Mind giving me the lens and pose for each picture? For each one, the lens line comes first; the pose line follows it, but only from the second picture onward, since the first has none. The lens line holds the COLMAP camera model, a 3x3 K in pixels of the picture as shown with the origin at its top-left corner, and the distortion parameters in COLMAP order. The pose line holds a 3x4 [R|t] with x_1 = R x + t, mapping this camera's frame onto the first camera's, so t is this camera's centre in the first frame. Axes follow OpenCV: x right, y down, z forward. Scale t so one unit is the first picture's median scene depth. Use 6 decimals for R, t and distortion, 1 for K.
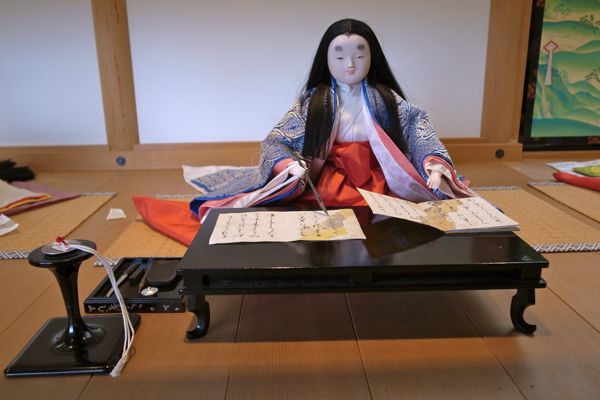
lens RADIAL K [[490.5, 0, 302.1], [0, 490.5, 198.3], [0, 0, 1]] dist [-0.054364, 0.051380]
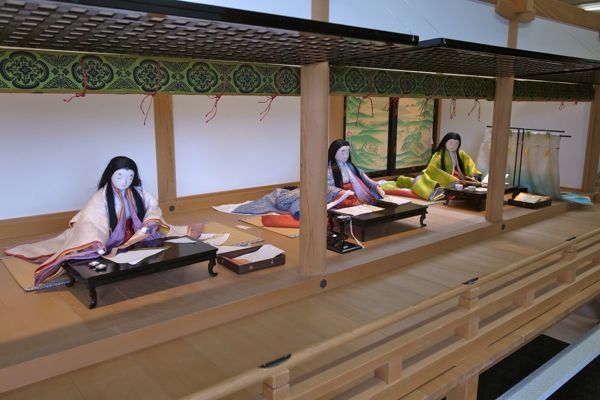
lens RADIAL K [[490.5, 0, 302.1], [0, 490.5, 198.3], [0, 0, 1]] dist [-0.054364, 0.051380]
pose [[0.789910, -0.104891, 0.604185, -1.032663], [0.156084, 0.987203, -0.032678, 0.013108], [-0.593026, 0.120116, 0.796174, -0.603933]]
